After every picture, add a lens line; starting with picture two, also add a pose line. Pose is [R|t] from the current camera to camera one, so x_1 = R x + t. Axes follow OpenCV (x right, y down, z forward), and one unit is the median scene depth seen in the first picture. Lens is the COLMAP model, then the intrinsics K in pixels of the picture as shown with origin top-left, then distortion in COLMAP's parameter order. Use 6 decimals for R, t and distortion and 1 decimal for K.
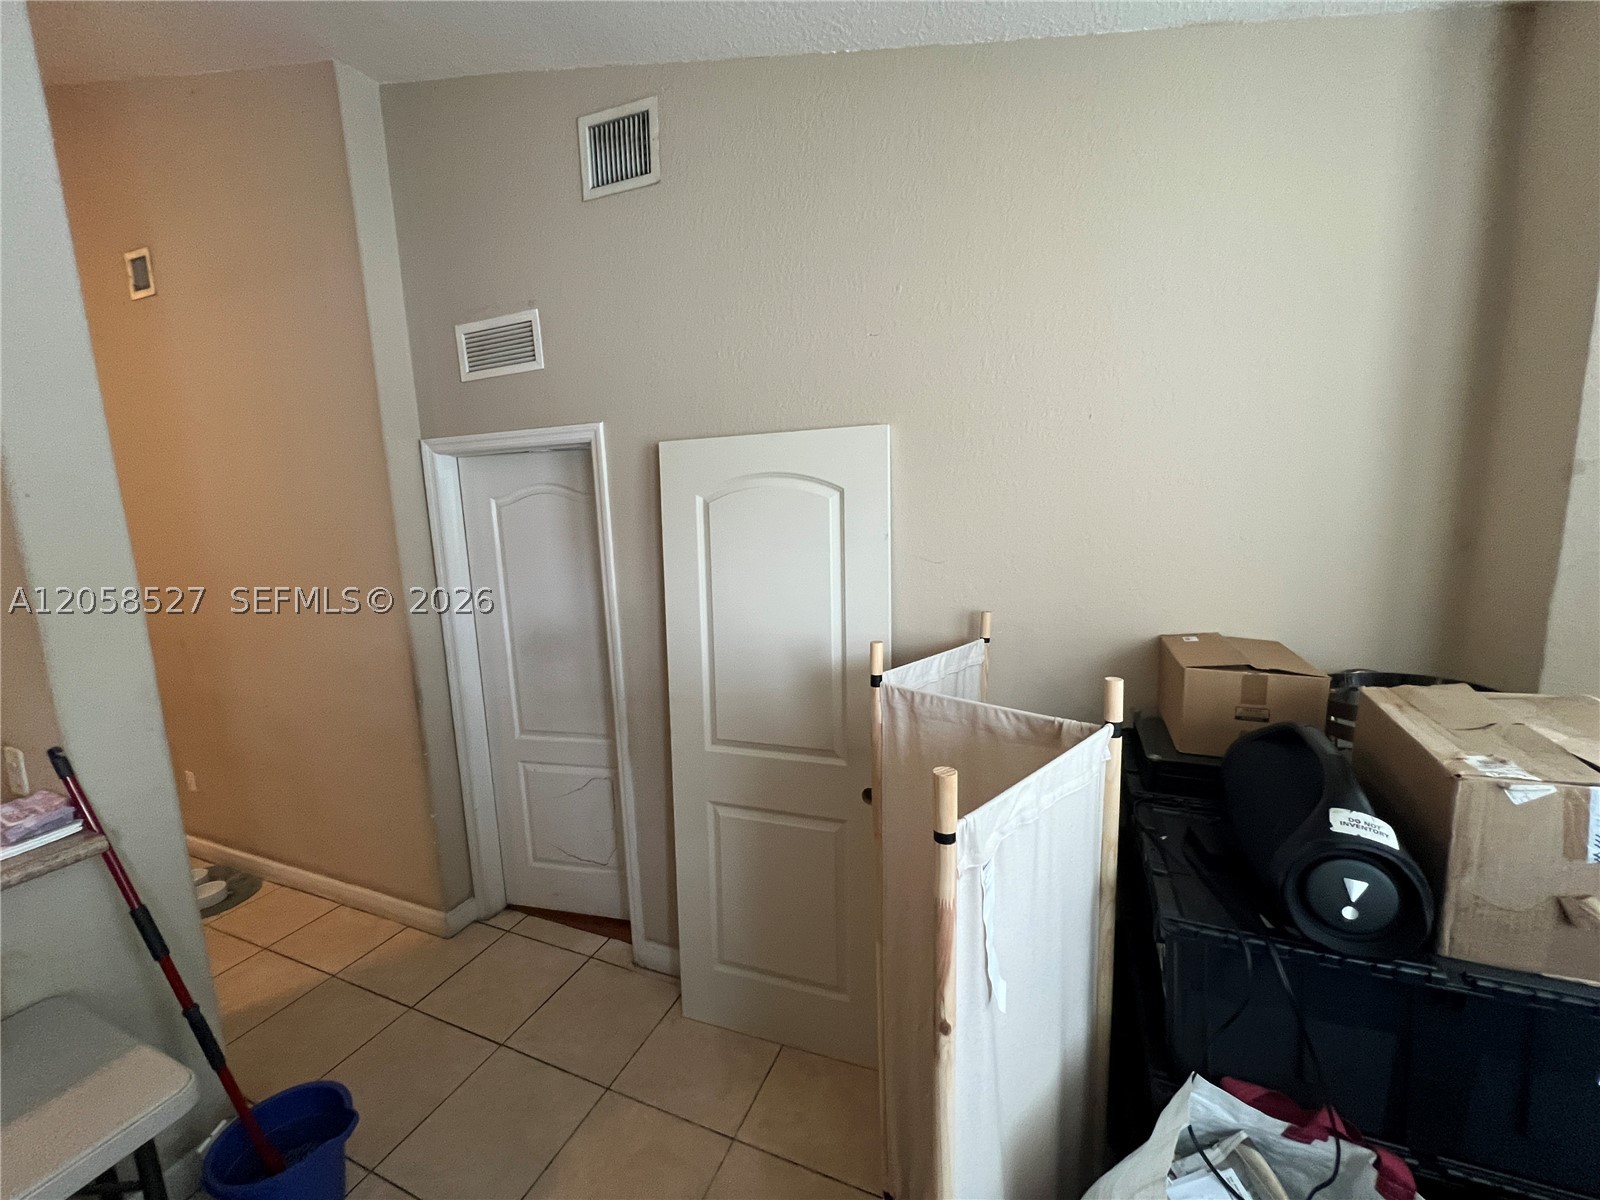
lens RADIAL K [[639.7, 0, 799.7], [0, 639.7, 600.5], [0, 0, 1]] dist [-0.002758, 0.001481]
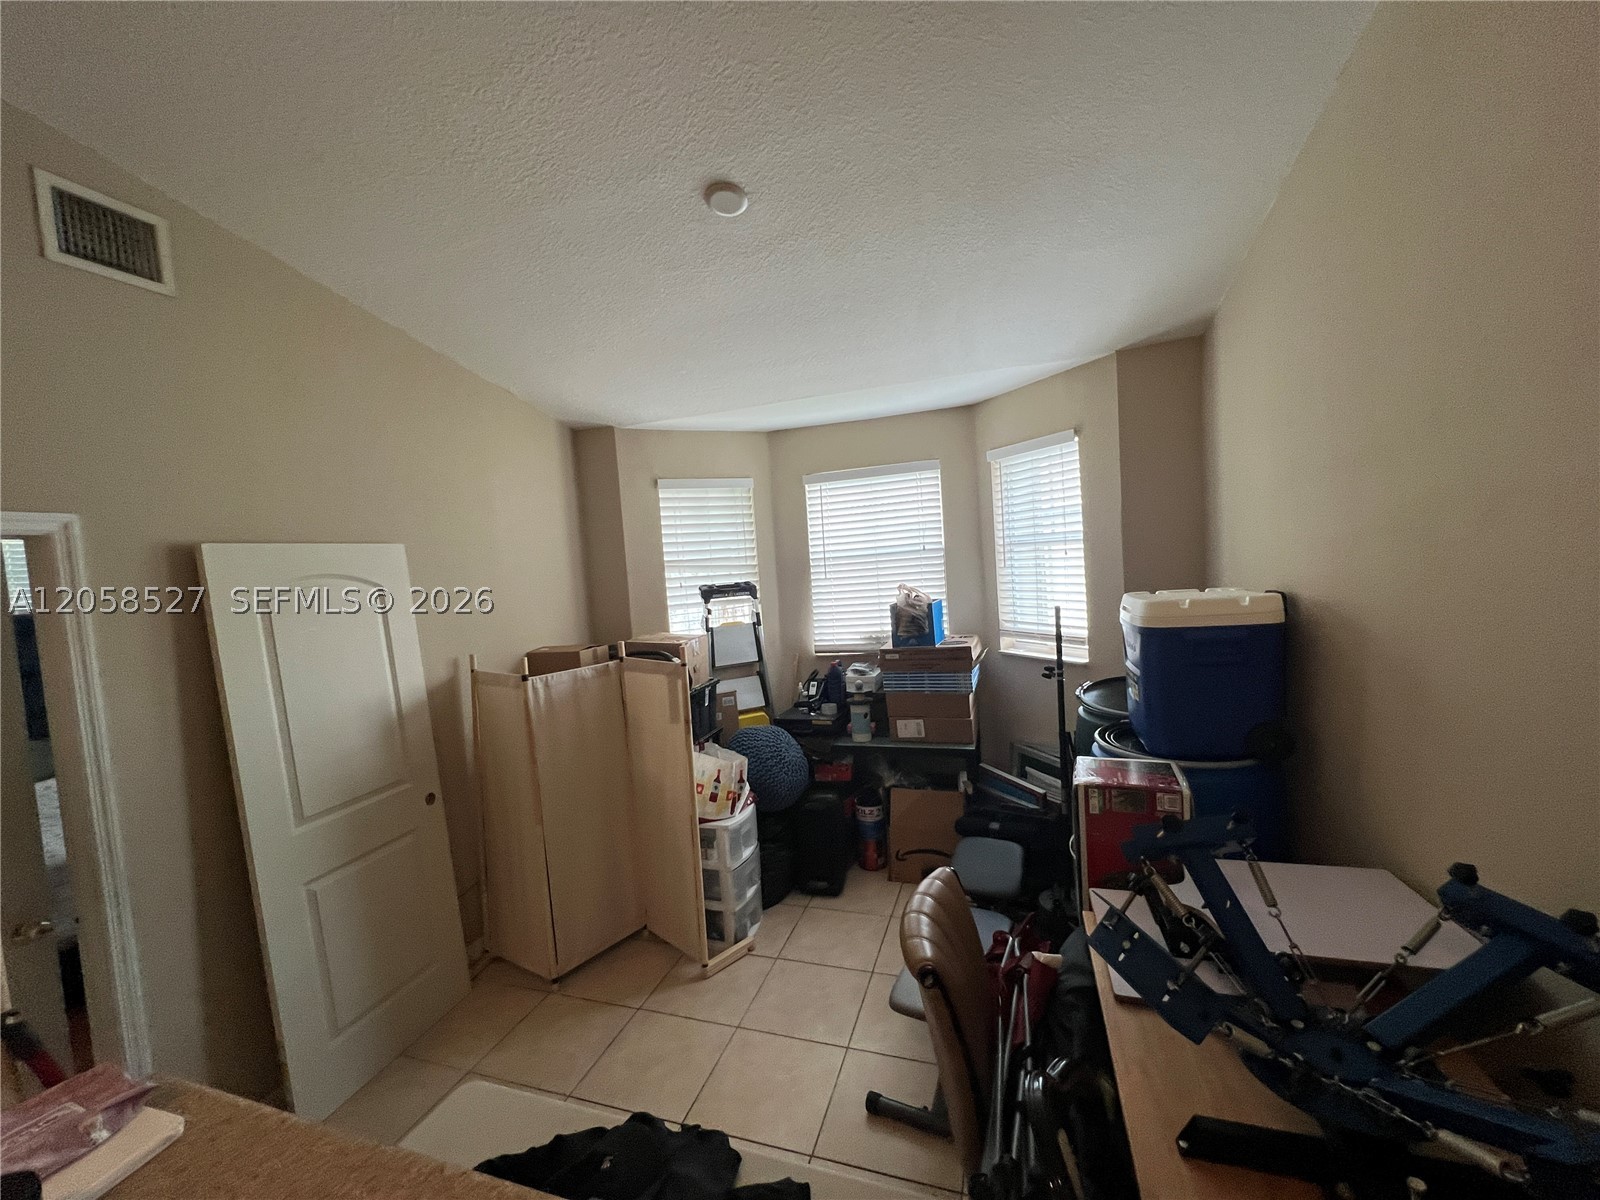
lens RADIAL K [[639.7, 0, 798.2], [0, 639.7, 597.1], [0, 0, 1]] dist [-0.002758, 0.001481]
pose [[-0.072398, -0.018464, 0.997205, -1.314088], [0.222166, 0.974410, 0.034171, 0.003243], [-0.972317, 0.224019, -0.066443, 0.198948]]
